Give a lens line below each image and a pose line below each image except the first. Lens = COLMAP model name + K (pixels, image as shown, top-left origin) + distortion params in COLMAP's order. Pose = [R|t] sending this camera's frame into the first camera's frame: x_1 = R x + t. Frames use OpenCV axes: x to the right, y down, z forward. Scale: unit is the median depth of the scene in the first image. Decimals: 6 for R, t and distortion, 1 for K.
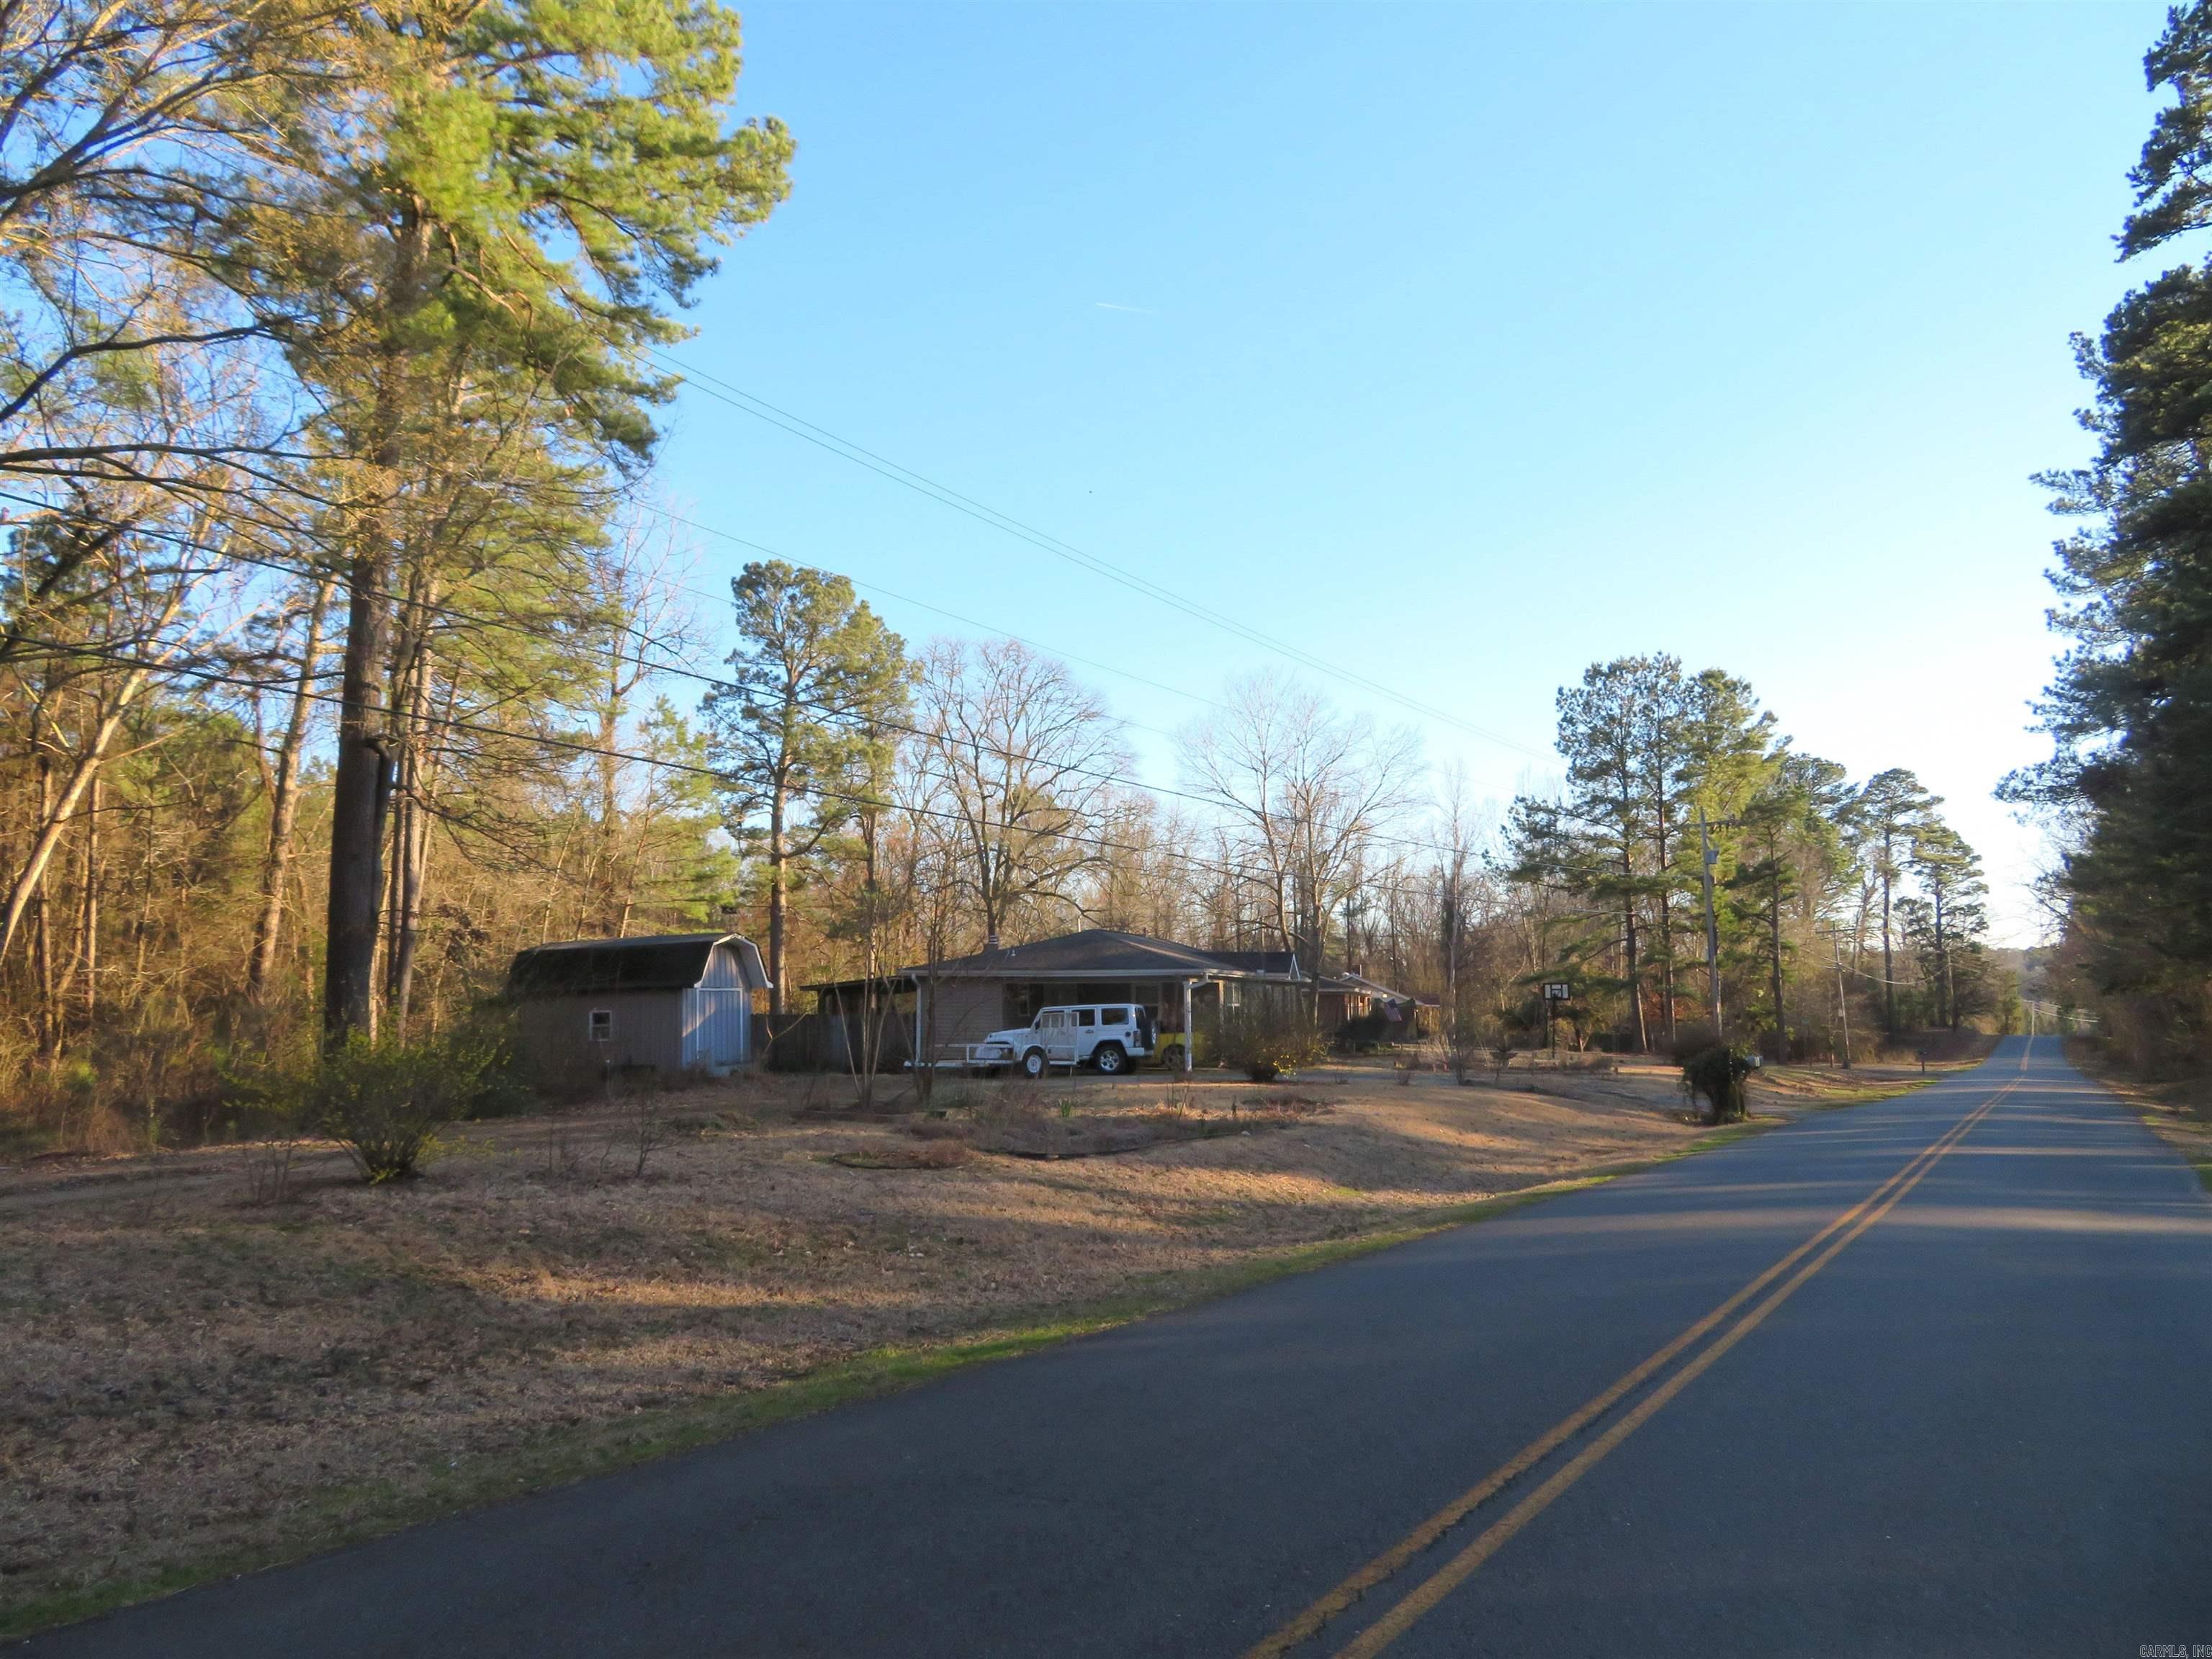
lens RADIAL K [[1624.6, 0, 1106.0], [0, 1624.6, 829.5], [0, 0, 1]] dist [0.006769, 0.009918]
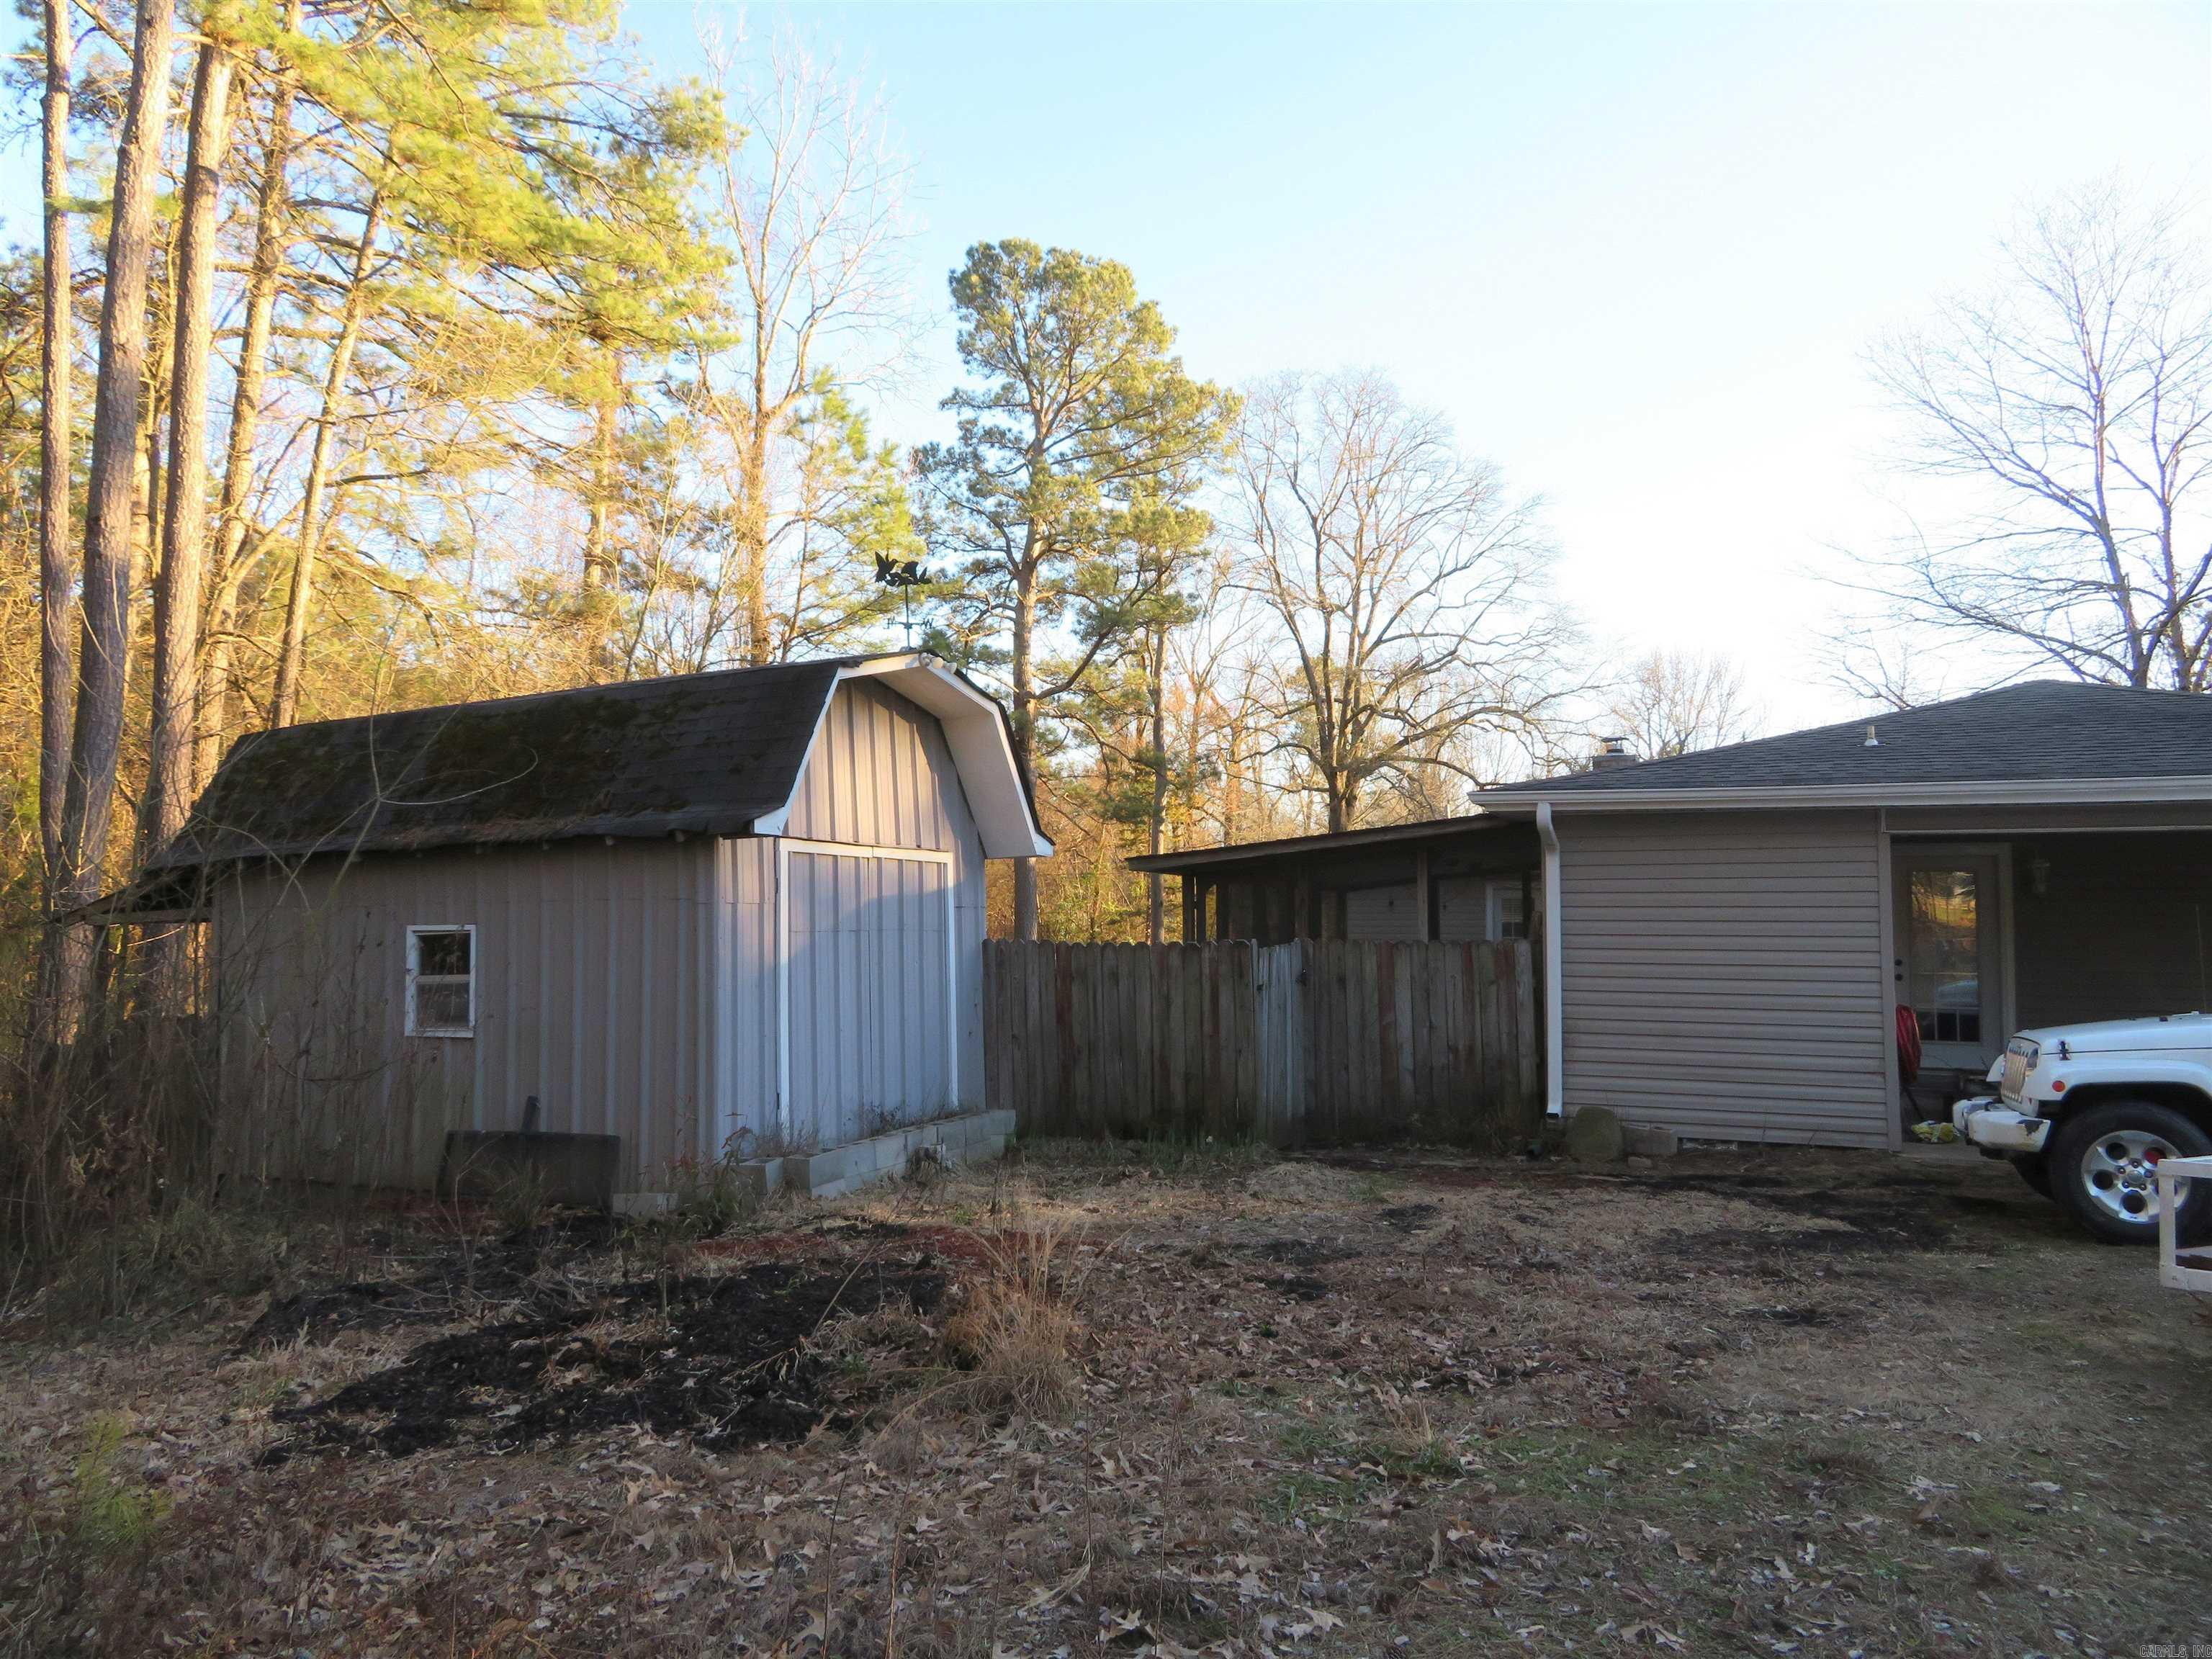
lens RADIAL K [[1624.6, 0, 1106.0], [0, 1624.6, 829.5], [0, 0, 1]] dist [0.006769, 0.009918]
pose [[0.990100, -0.002454, -0.140339, -0.074474], [0.008834, 0.998955, 0.044854, 0.038584], [0.140082, -0.045650, 0.989087, 0.341741]]
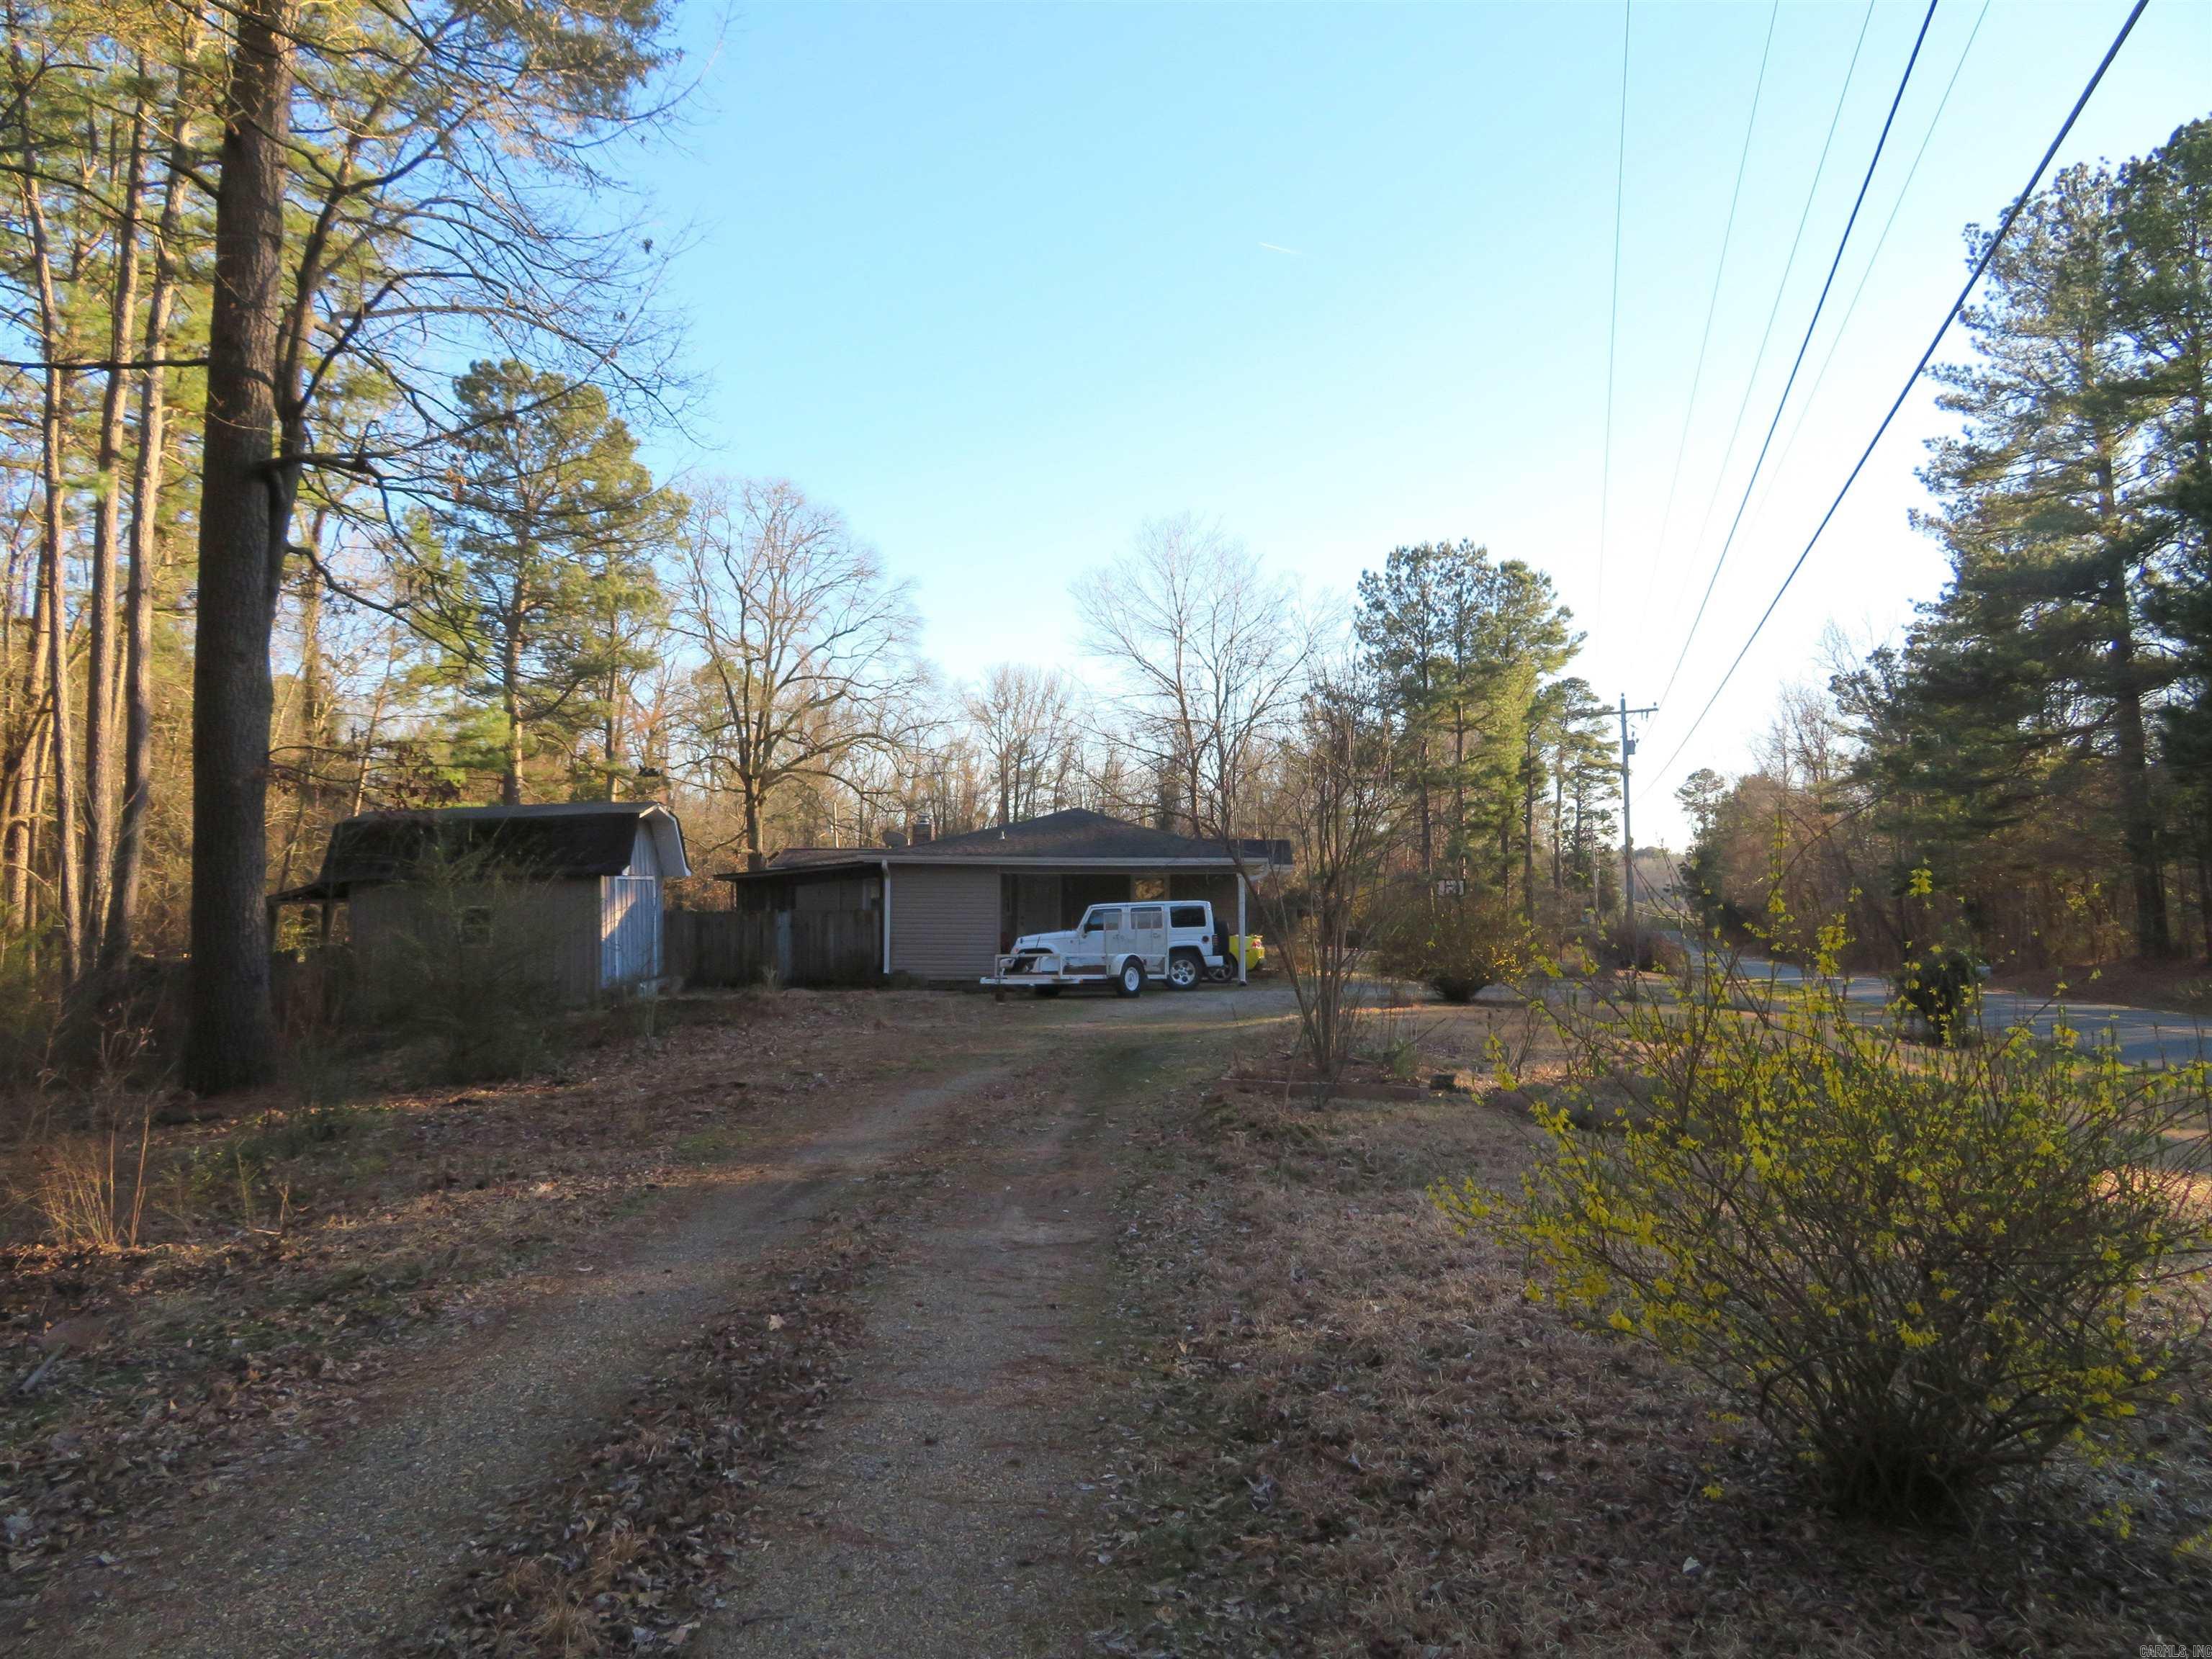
lens RADIAL K [[1624.6, 0, 1106.0], [0, 1624.6, 829.5], [0, 0, 1]] dist [0.006769, 0.009918]
pose [[0.971768, 0.017615, 0.235279, -0.095920], [-0.033007, 0.997552, 0.061646, 0.011032], [-0.233617, -0.067672, 0.969971, 0.107451]]
